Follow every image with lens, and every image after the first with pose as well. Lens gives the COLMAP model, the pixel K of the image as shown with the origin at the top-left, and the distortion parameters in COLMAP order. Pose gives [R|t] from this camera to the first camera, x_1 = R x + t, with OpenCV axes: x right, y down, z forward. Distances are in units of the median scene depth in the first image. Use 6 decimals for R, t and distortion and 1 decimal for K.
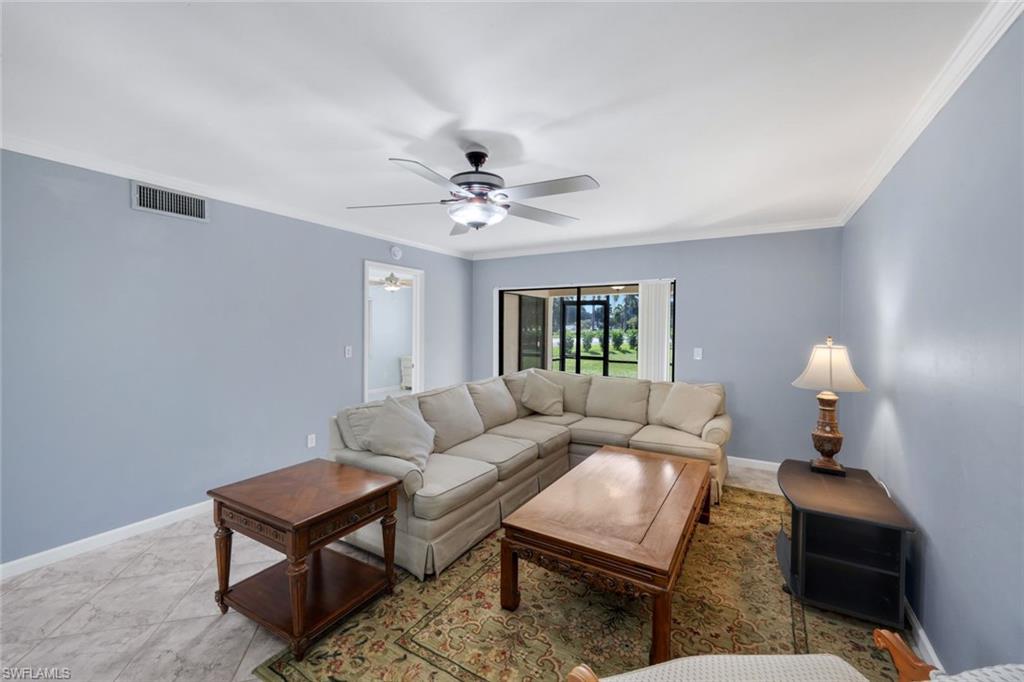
lens RADIAL K [[419.9, 0, 512.2], [0, 419.9, 337.4], [0, 0, 1]] dist [0.000805, -0.000122]
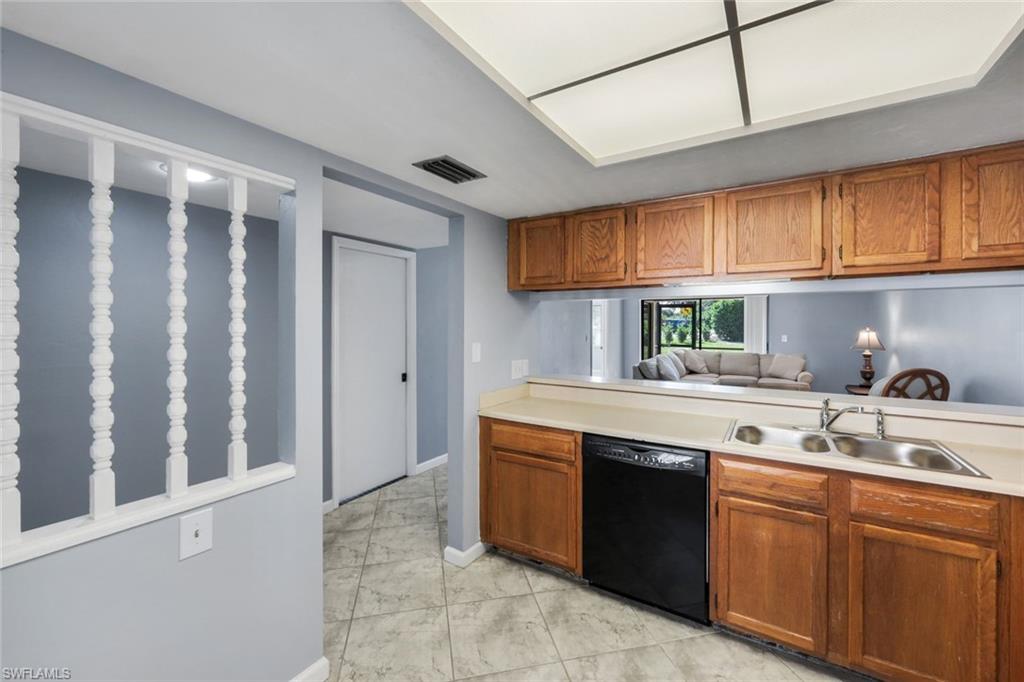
lens RADIAL K [[419.9, 0, 507.7], [0, 419.9, 326.0], [0, 0, 1]] dist [0.000805, -0.000122]
pose [[0.999432, -0.010067, -0.032163, -1.084261], [0.009382, 0.999727, -0.021400, 0.024508], [0.032370, 0.021086, 0.999254, -1.295211]]
